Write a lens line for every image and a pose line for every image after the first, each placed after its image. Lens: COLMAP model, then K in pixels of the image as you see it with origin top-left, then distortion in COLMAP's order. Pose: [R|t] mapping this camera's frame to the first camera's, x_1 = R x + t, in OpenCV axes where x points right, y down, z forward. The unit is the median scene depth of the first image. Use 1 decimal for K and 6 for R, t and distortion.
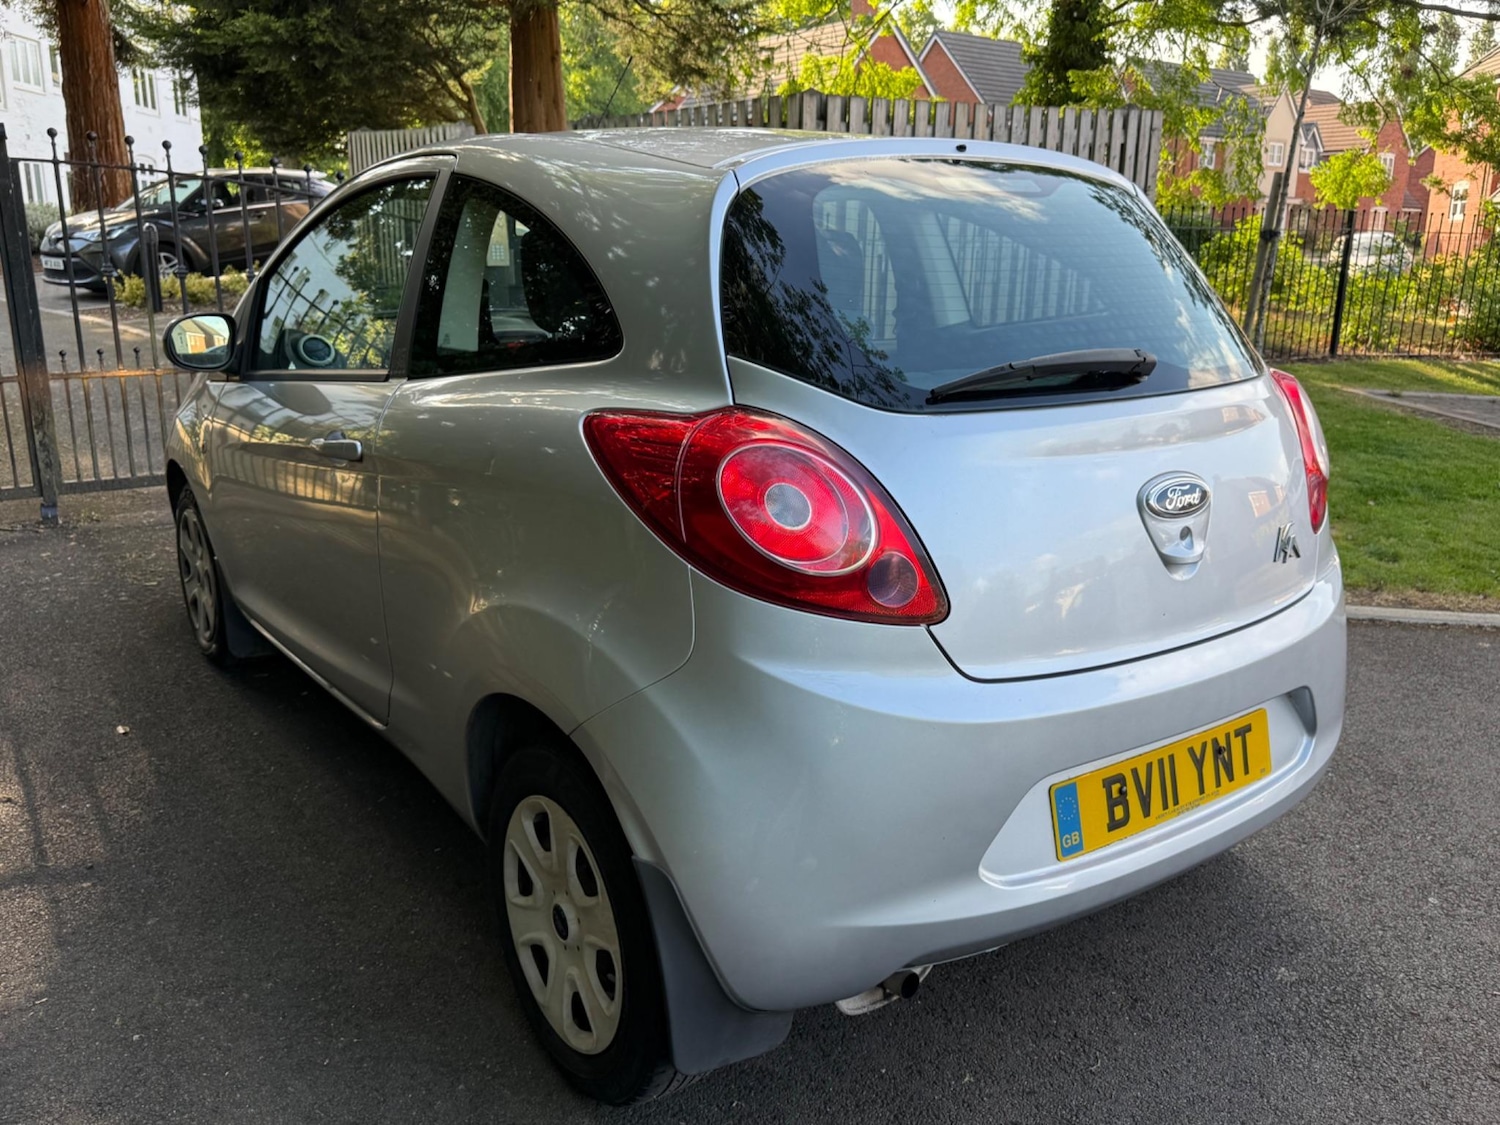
lens RADIAL K [[1260.0, 0, 745.8], [0, 1260.0, 568.5], [0, 0, 1]] dist [-0.027002, 0.011025]
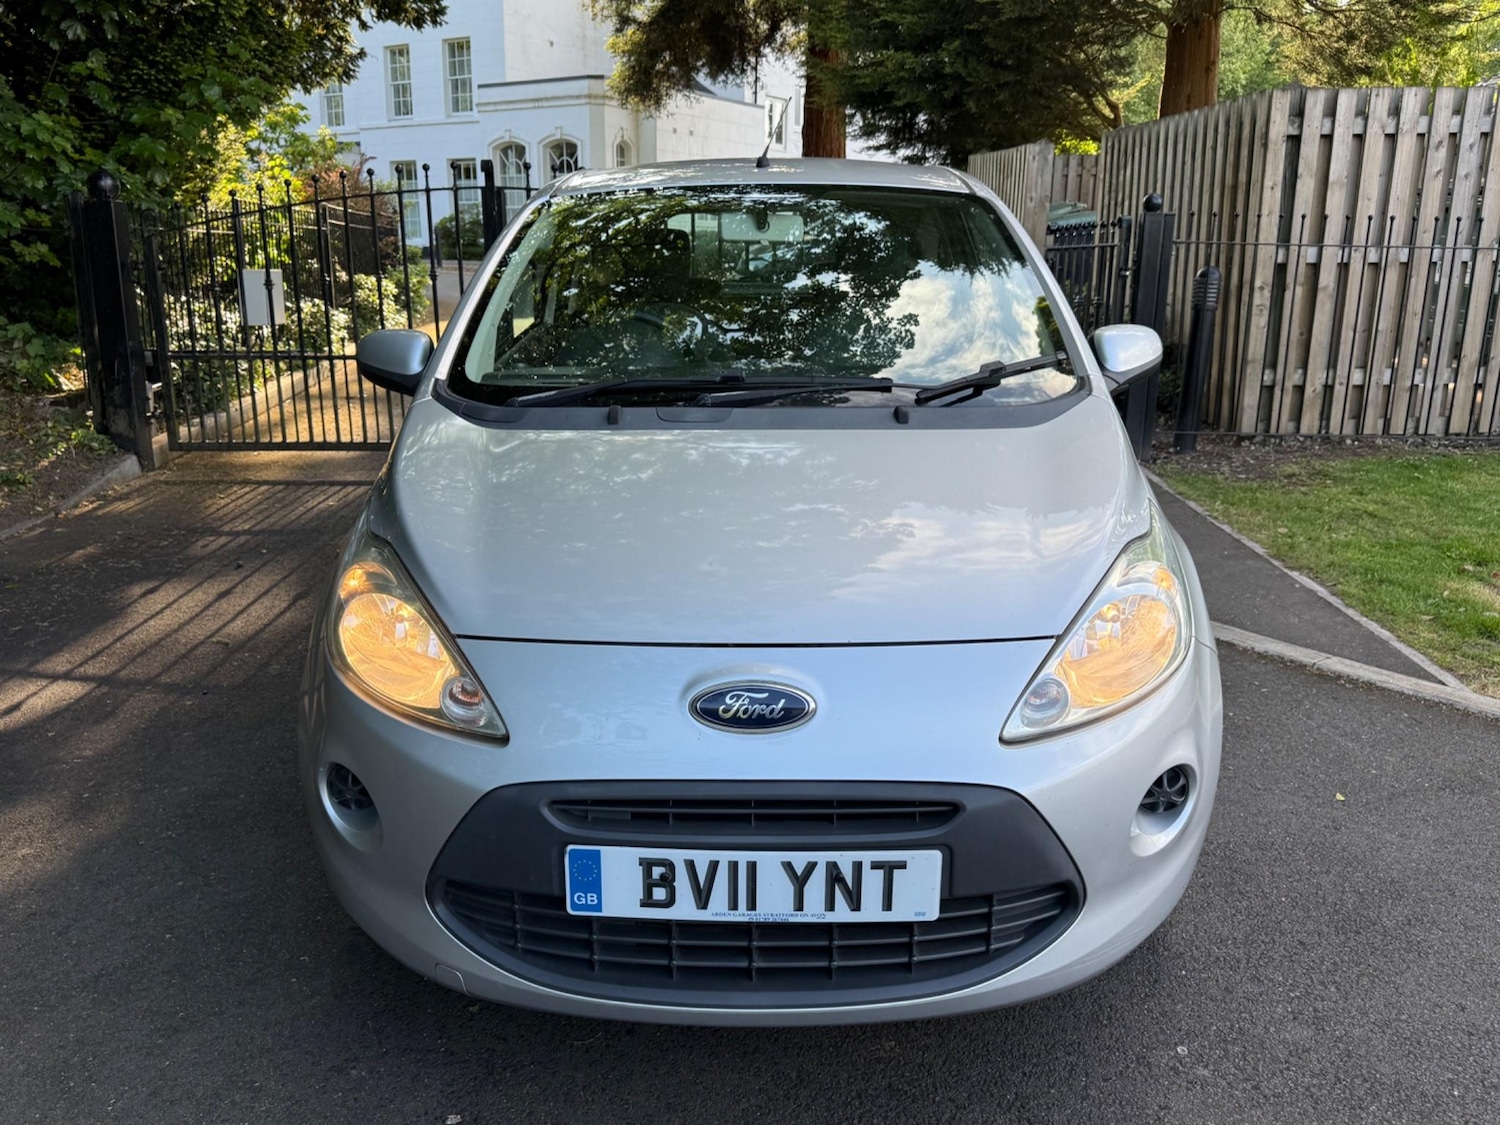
lens RADIAL K [[1234.3, 0, 755.3], [0, 1234.3, 567.2], [0, 0, 1]] dist [-0.011361, -0.009847]
pose [[0.829619, 0.127159, -0.543657, 0.151085], [-0.133089, 0.990691, 0.028624, -0.006127], [0.542235, 0.048607, 0.838819, 0.037375]]
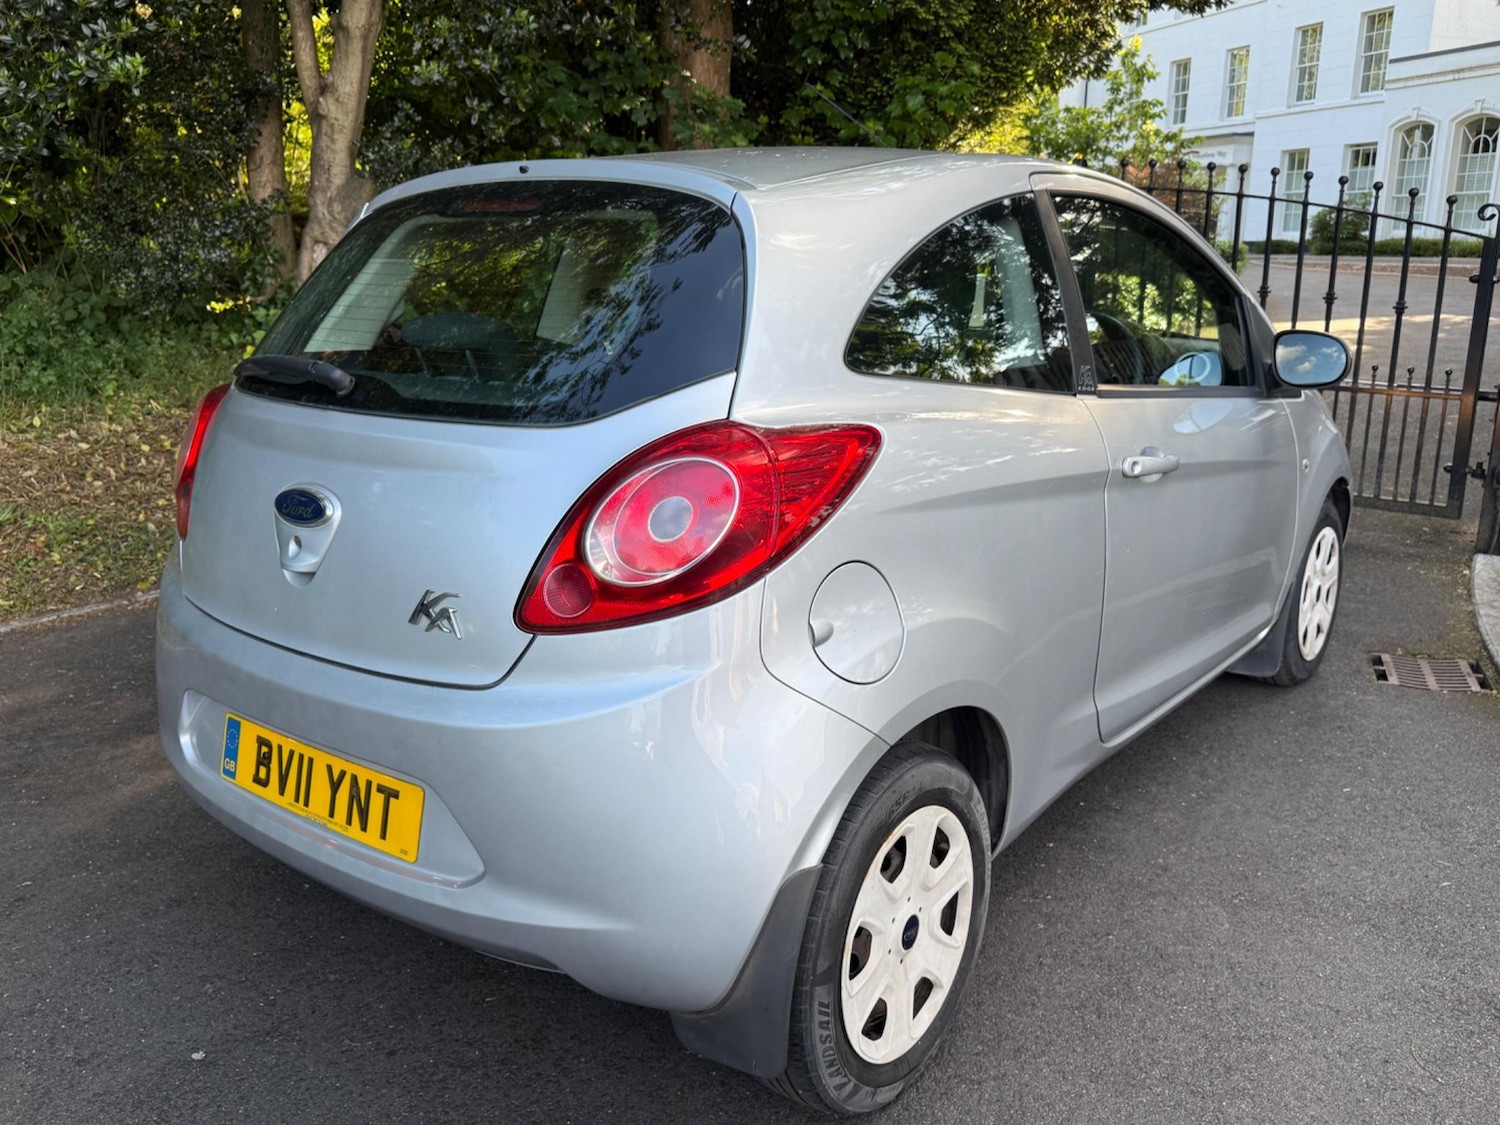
lens RADIAL K [[1260.0, 0, 745.8], [0, 1260.0, 568.5], [0, 0, 1]] dist [-0.027002, 0.011025]
pose [[0.260944, 0.220250, -0.939893, 0.216928], [-0.229193, 0.959921, 0.161312, -0.039729], [0.937752, 0.173323, 0.300965, 0.156885]]
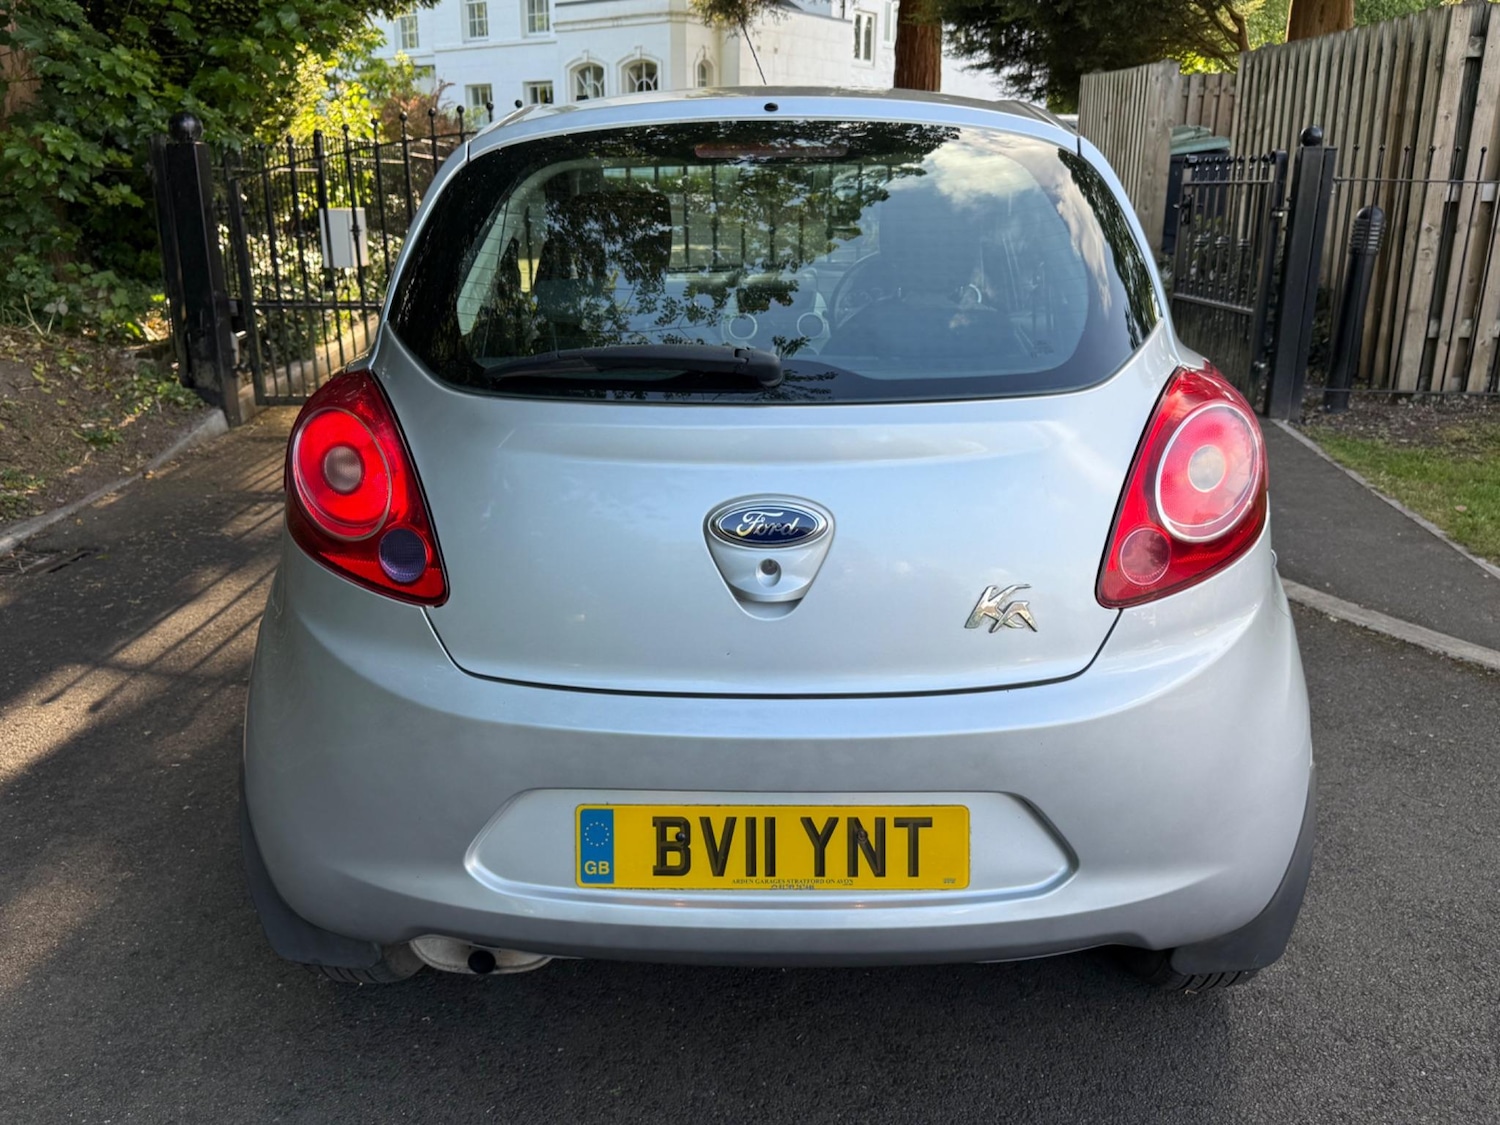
lens RADIAL K [[1260.0, 0, 745.8], [0, 1260.0, 568.5], [0, 0, 1]] dist [-0.027002, 0.011025]
pose [[0.790232, 0.167407, -0.589498, 0.128292], [-0.140388, 0.985835, 0.091768, -0.015795], [0.596510, 0.010240, 0.802540, 0.045891]]
